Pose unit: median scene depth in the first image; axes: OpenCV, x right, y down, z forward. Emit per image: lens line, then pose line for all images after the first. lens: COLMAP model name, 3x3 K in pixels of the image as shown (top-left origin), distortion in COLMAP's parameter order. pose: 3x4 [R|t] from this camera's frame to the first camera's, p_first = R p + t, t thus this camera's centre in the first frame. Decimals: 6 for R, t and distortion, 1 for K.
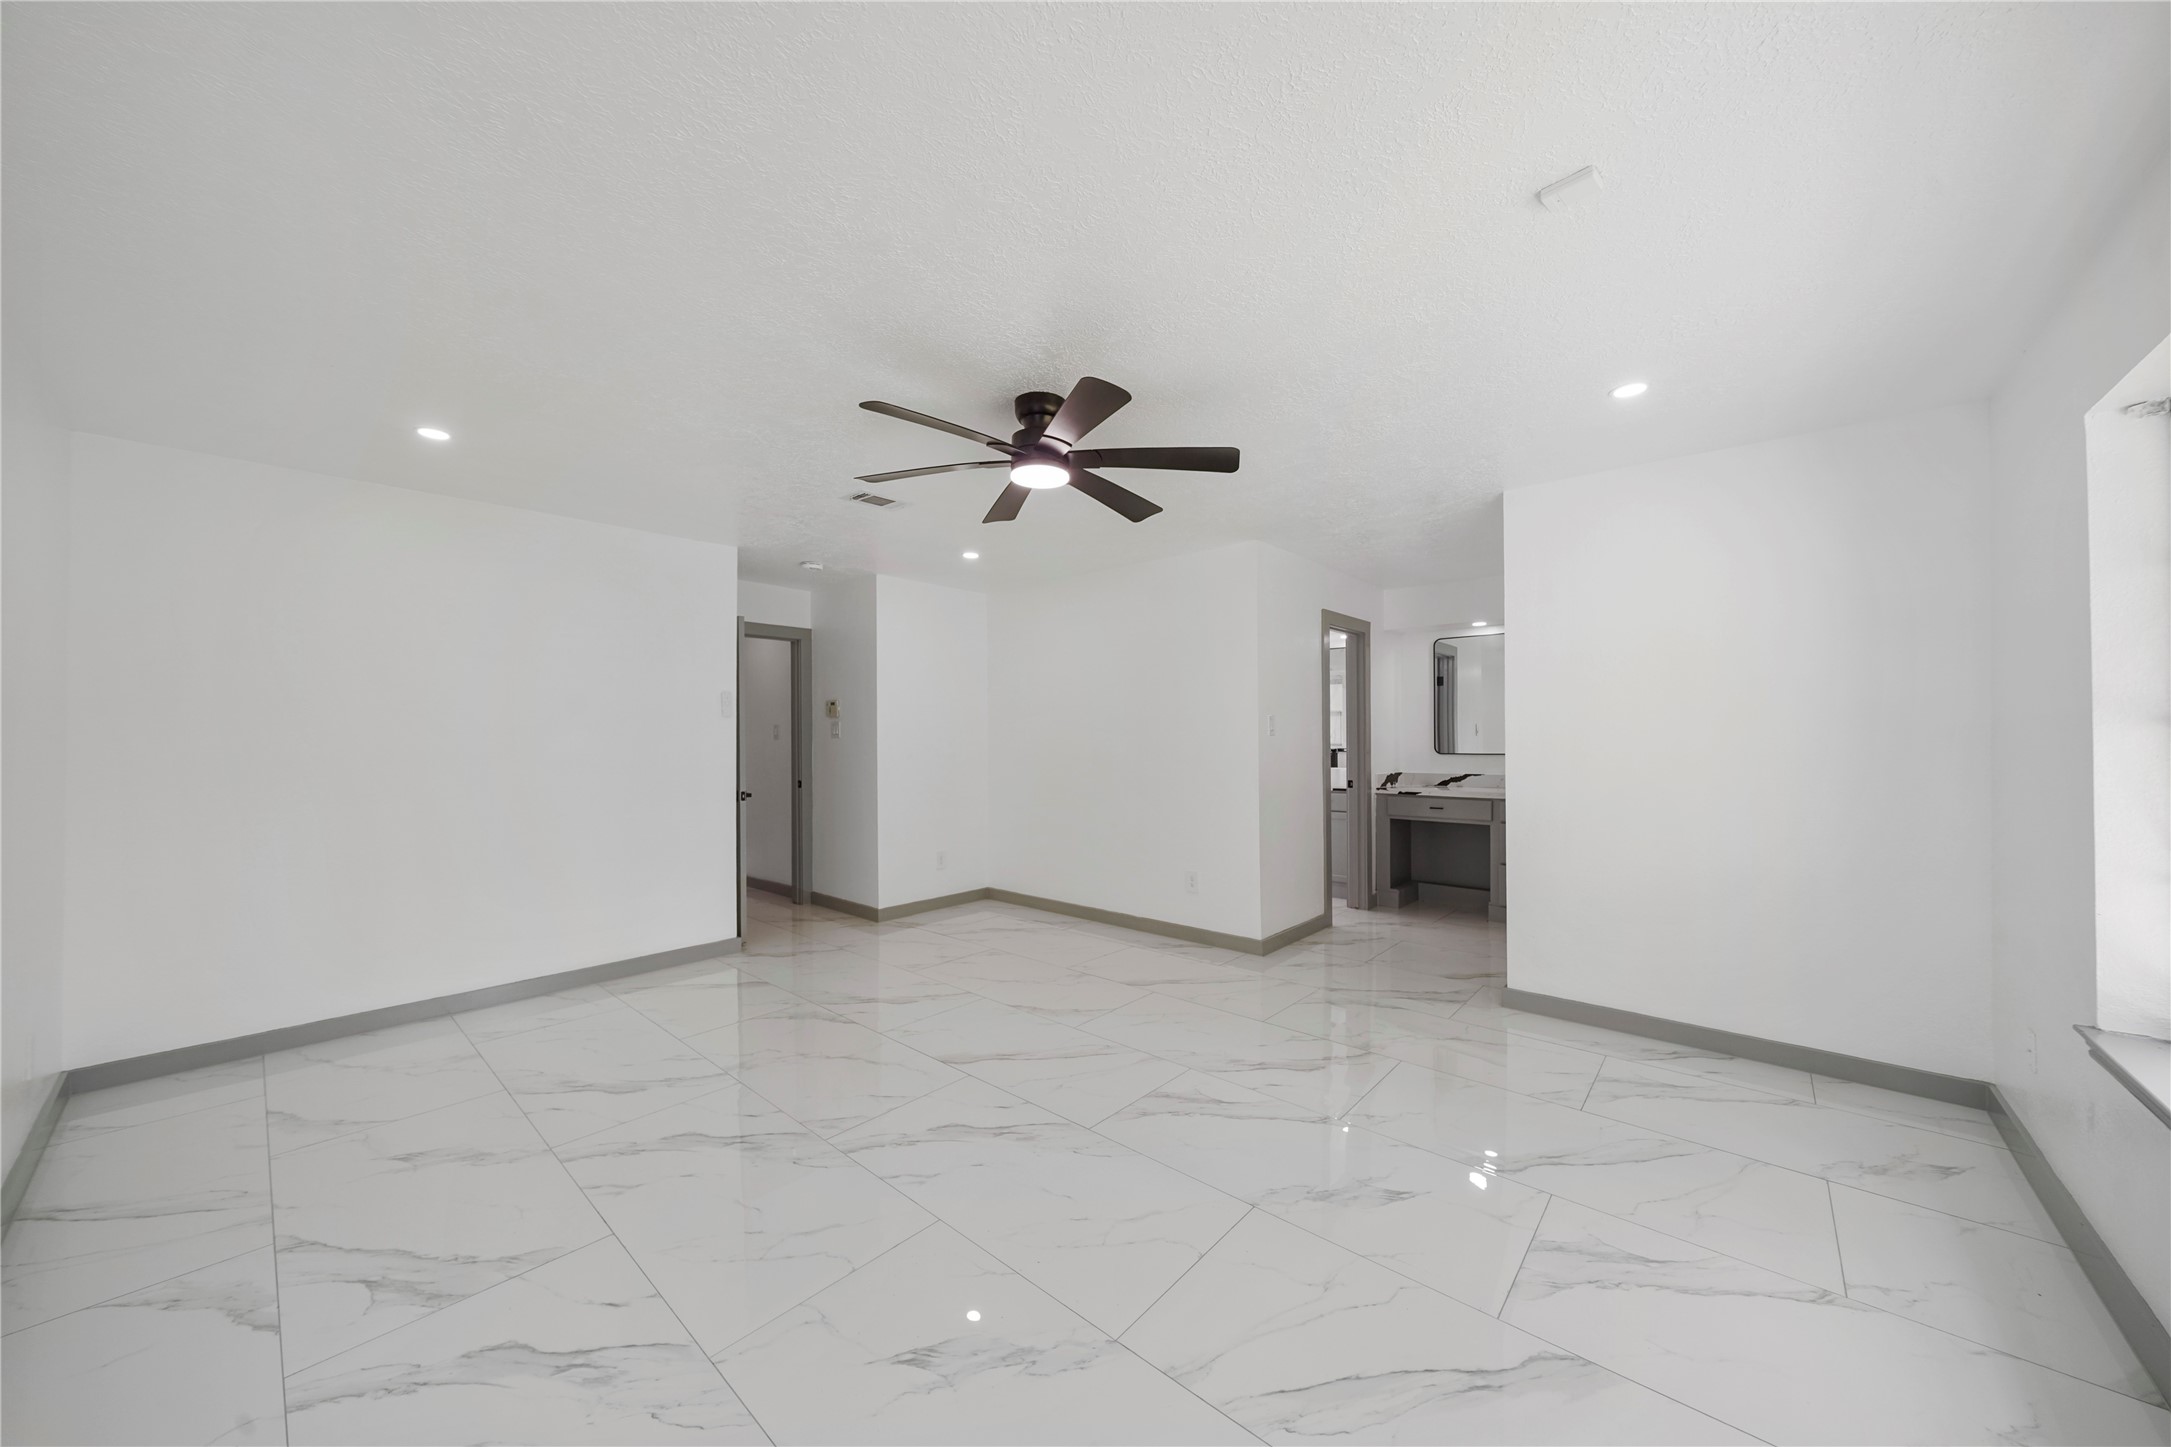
lens RADIAL K [[753.8, 0, 1078.9], [0, 753.8, 725.9], [0, 0, 1]] dist [-0.000656, -0.000722]
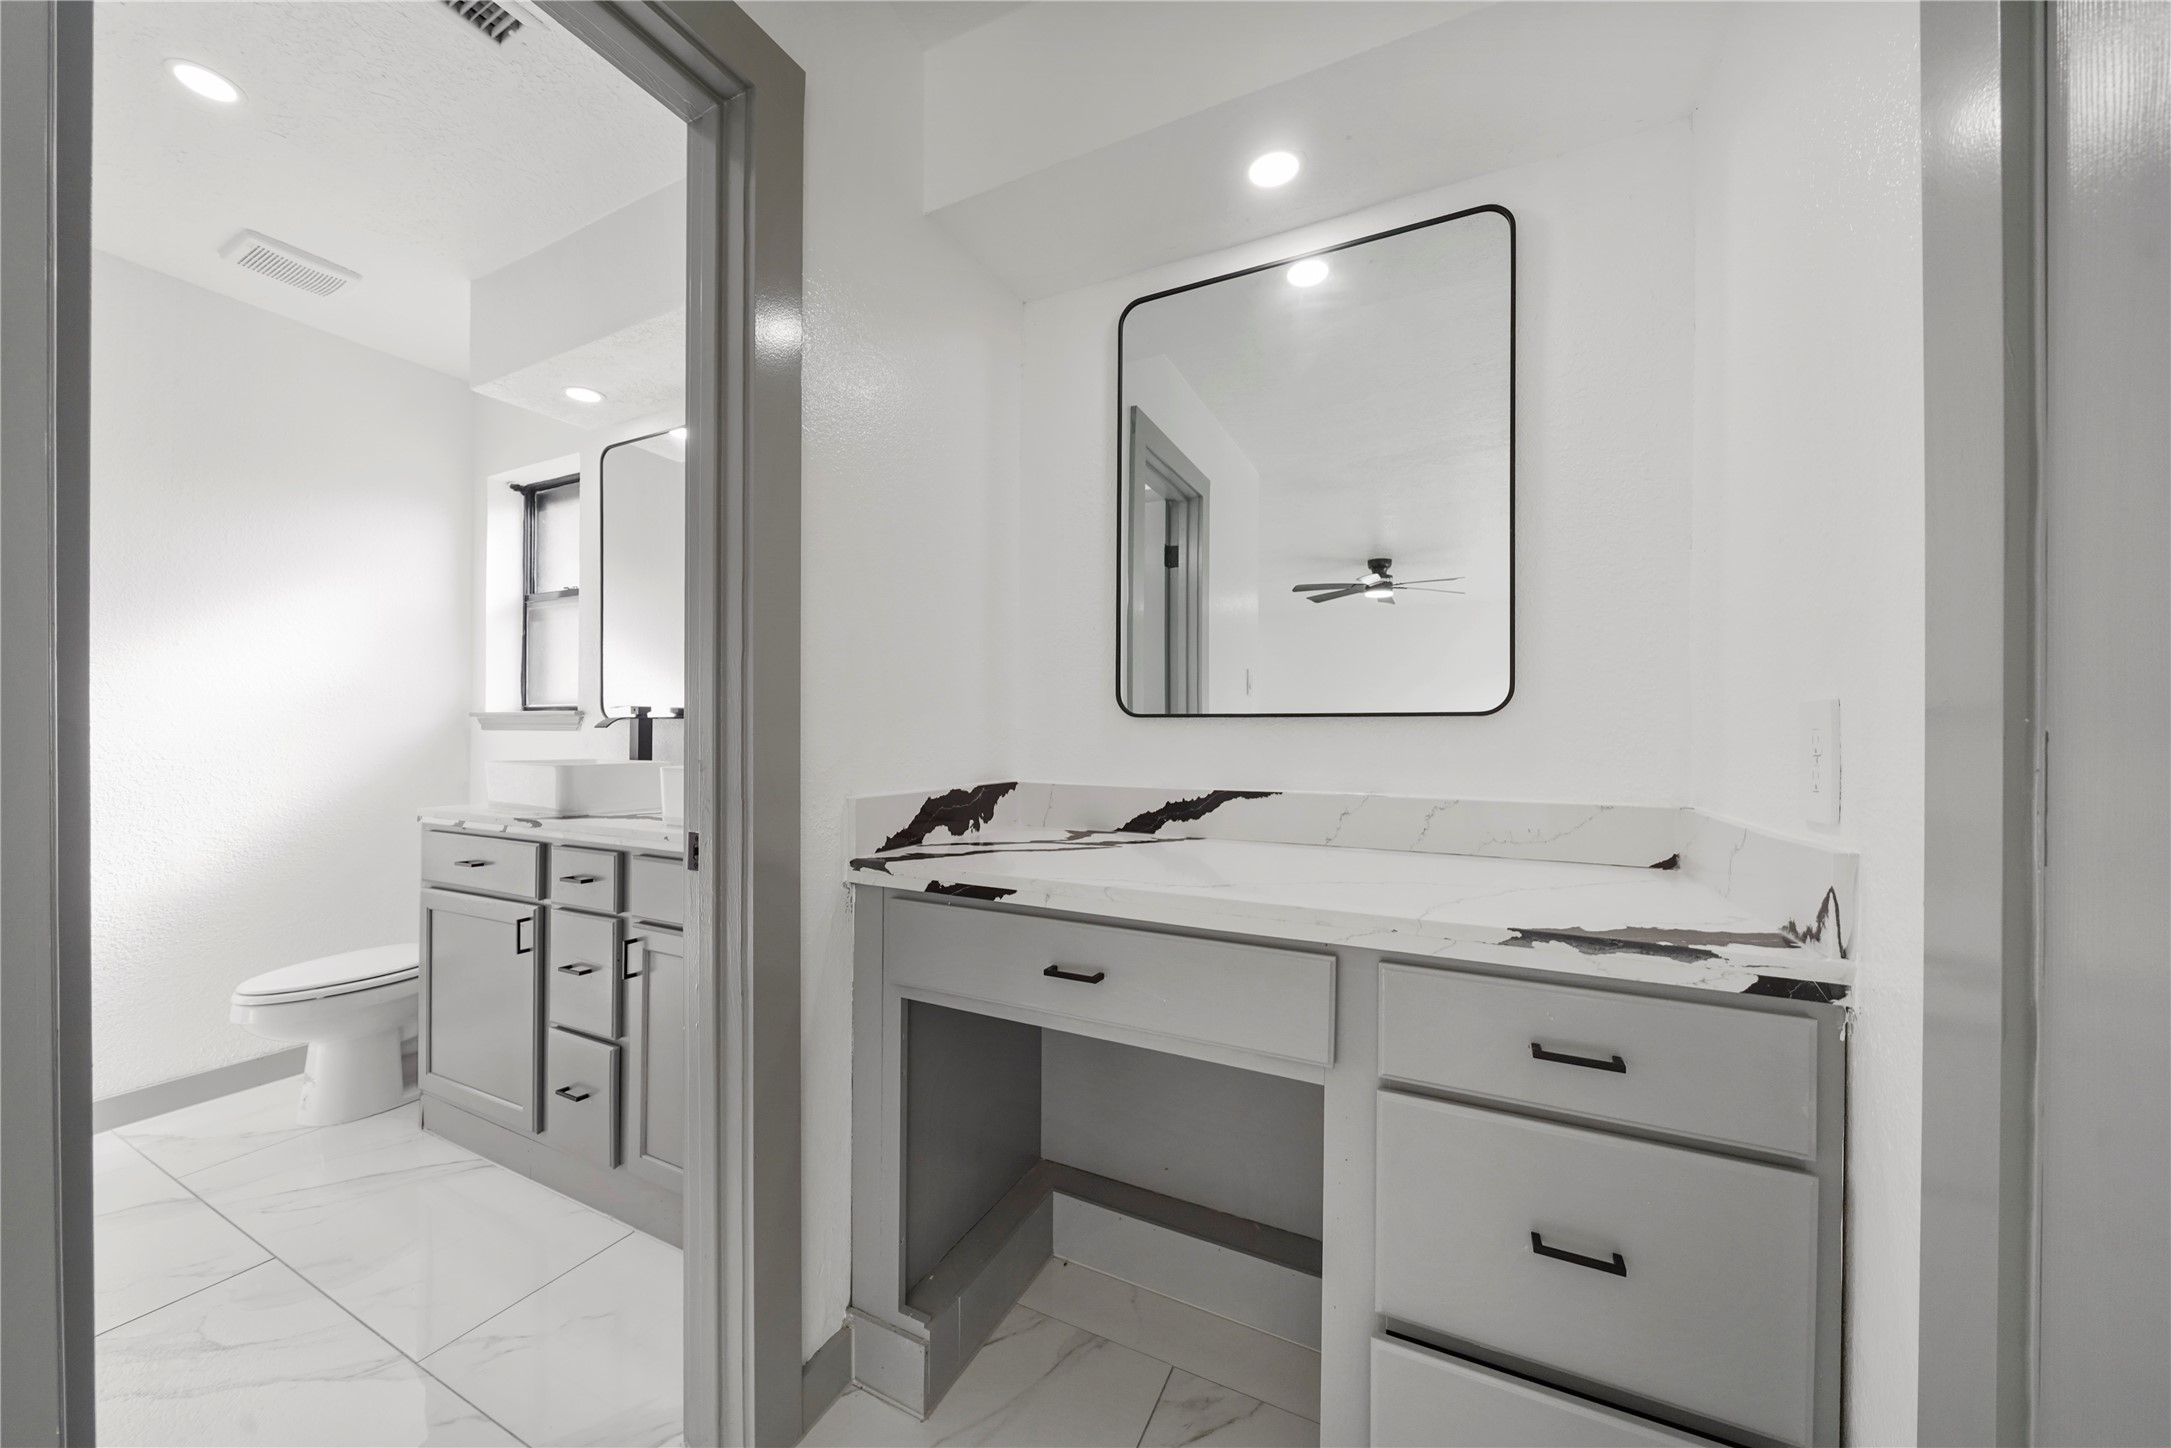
lens RADIAL K [[753.8, 0, 1075.7], [0, 753.8, 732.8], [0, 0, 1]] dist [-0.000656, -0.000722]
pose [[0.963067, 0.011253, 0.269026, 0.390914], [-0.016325, 0.999729, 0.016622, 0.039458], [-0.268766, -0.020400, 0.962989, 0.752759]]
